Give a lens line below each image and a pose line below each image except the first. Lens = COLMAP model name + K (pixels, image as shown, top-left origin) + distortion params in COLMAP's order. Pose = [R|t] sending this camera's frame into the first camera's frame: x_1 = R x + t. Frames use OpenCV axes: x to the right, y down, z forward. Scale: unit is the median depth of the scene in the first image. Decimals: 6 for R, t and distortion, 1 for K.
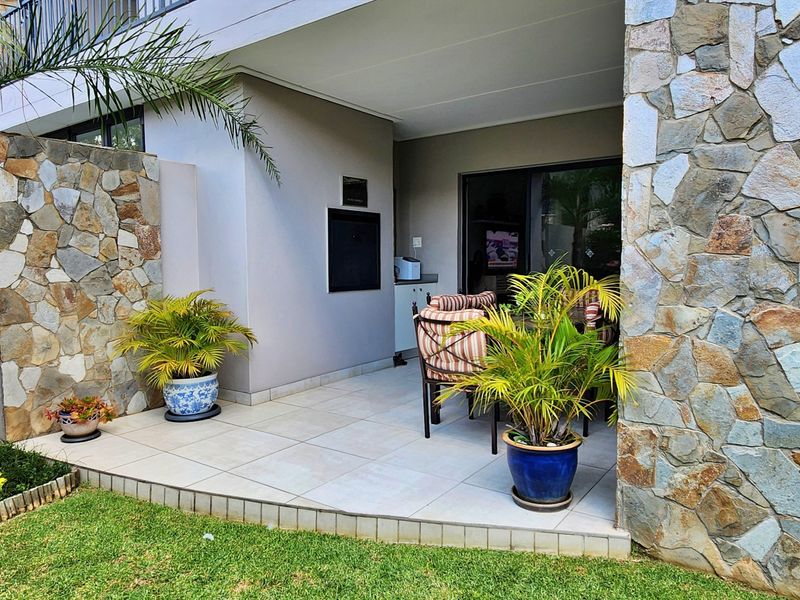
lens RADIAL K [[573.9, 0, 405.7], [0, 573.9, 301.6], [0, 0, 1]] dist [-0.004620, -0.003180]
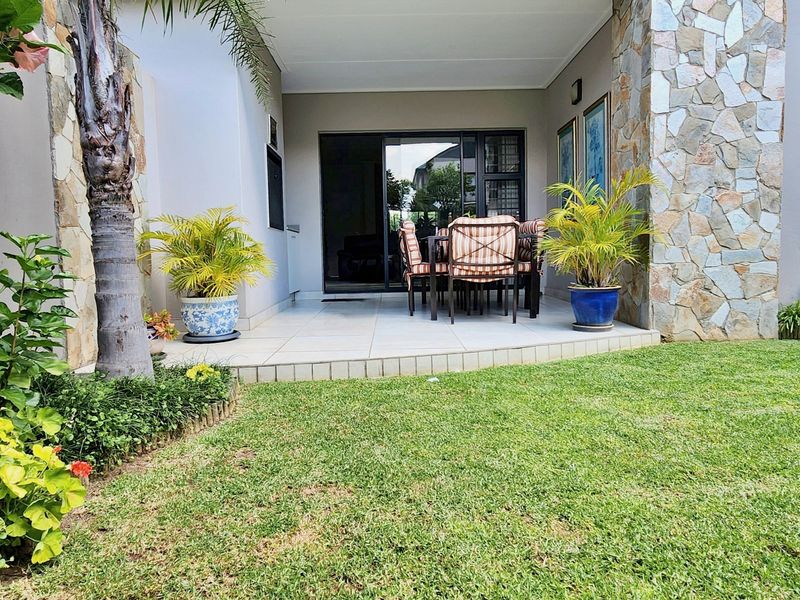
lens RADIAL K [[573.9, 0, 405.7], [0, 573.9, 301.6], [0, 0, 1]] dist [-0.004620, -0.003180]
pose [[0.800595, -0.055379, 0.596641, -1.233976], [0.056840, 0.998249, 0.016386, 0.251715], [-0.596504, 0.020795, 0.802341, 0.079096]]
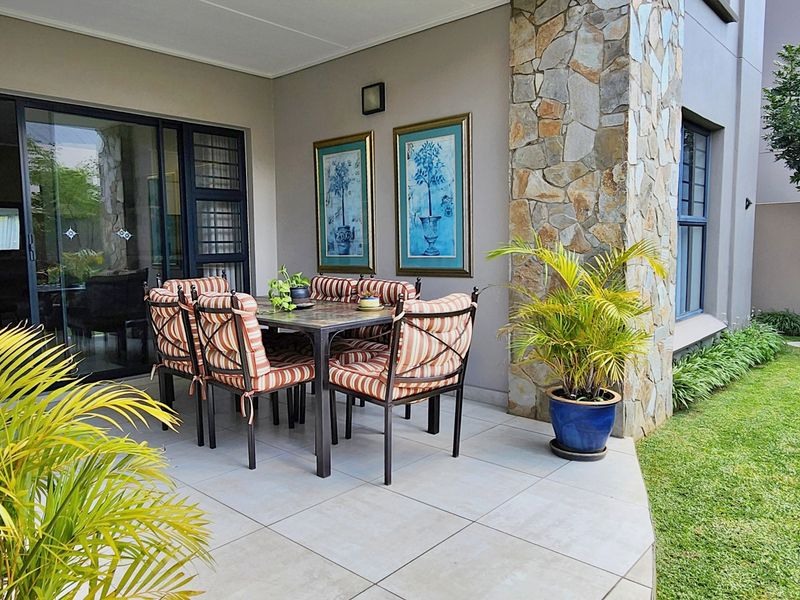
lens RADIAL K [[597.1, 0, 375.9], [0, 597.1, 302.9], [0, 0, 1]] dist [-0.004394, -0.000987]
pose [[0.116637, -0.090960, 0.989001, -1.057357], [0.084491, 0.993096, 0.081372, -0.074904], [-0.989574, 0.074071, 0.123517, 1.409597]]
